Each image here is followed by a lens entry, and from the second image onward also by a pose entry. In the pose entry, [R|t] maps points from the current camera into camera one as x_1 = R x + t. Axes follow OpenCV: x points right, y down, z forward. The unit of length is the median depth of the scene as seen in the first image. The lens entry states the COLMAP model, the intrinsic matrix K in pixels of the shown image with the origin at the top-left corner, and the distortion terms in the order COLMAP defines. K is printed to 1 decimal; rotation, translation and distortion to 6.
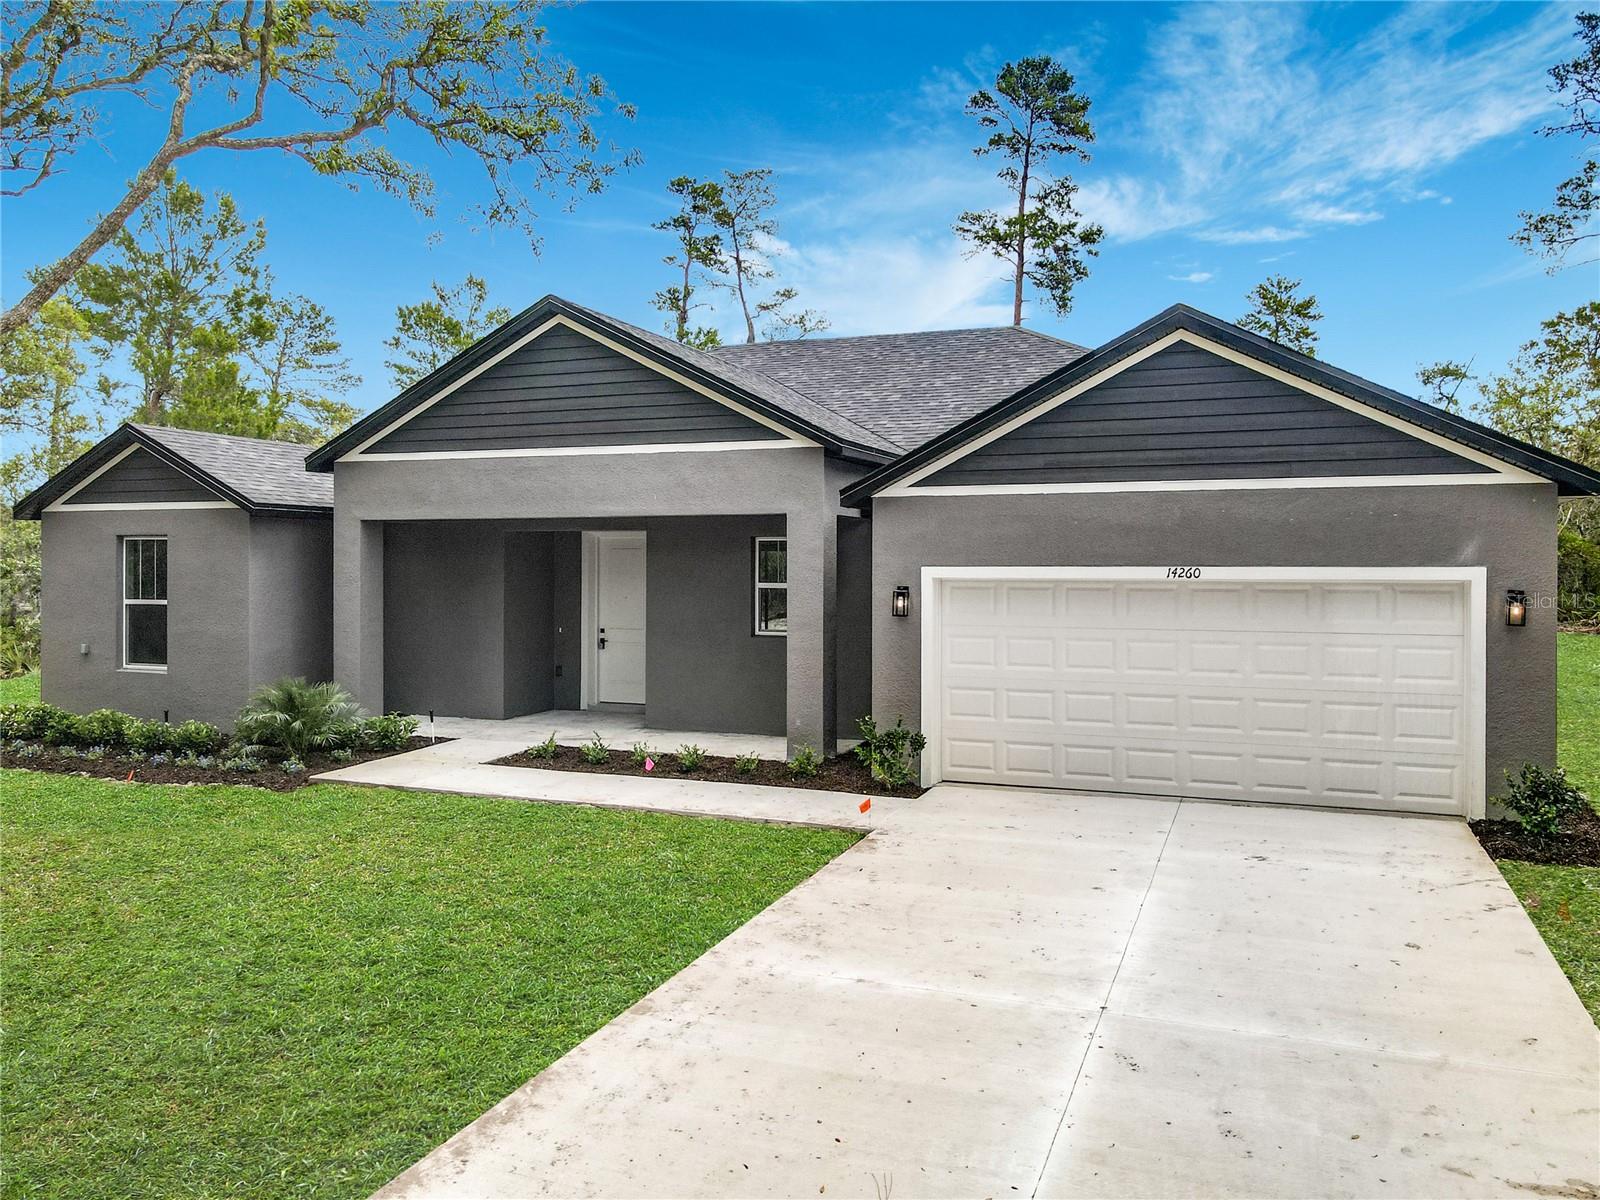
lens RADIAL K [[1221.7, 0, 800.0], [0, 1221.7, 600.0], [0, 0, 1]] dist [0.011146, 0.003500]
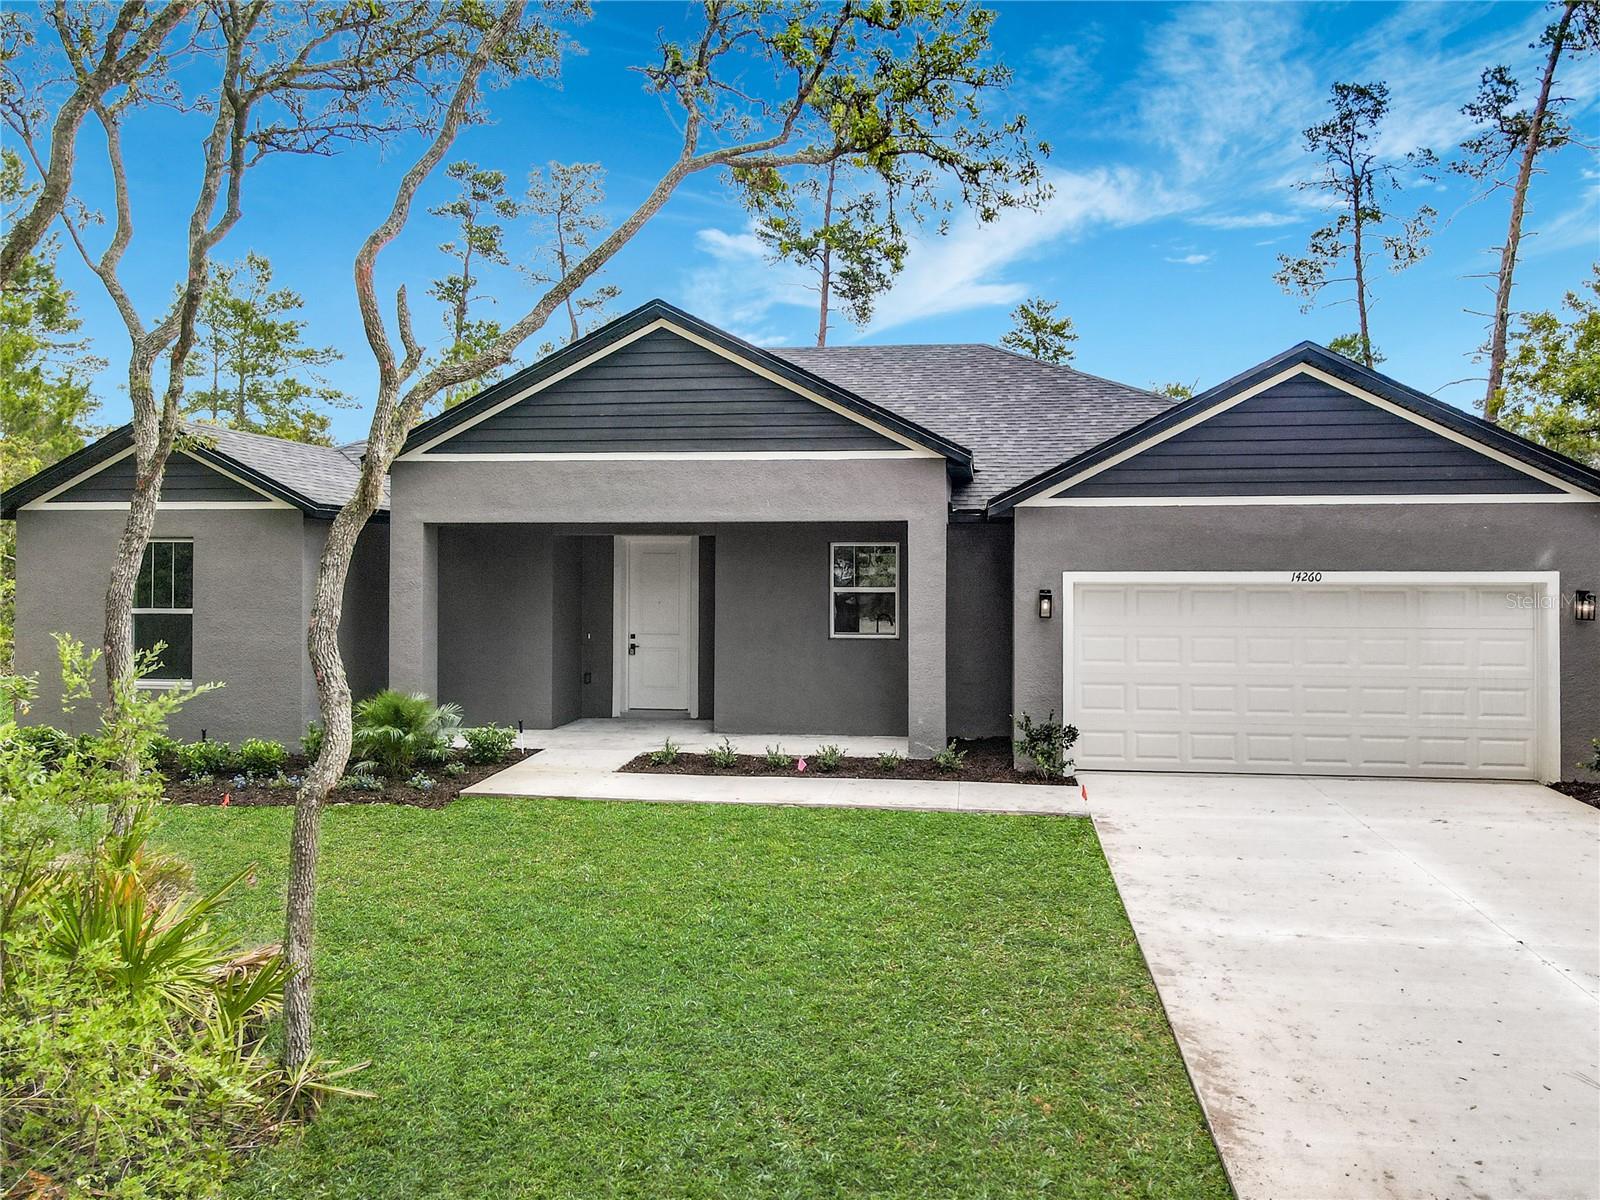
lens RADIAL K [[1245.8, 0, 800.0], [0, 1245.8, 600.0], [0, 0, 1]] dist [-0.036952, 0.120539]
pose [[0.971818, -0.006682, 0.235638, -0.344099], [0.007366, 0.999971, -0.002026, -0.001580], [-0.235618, 0.003704, 0.971839, -0.010154]]
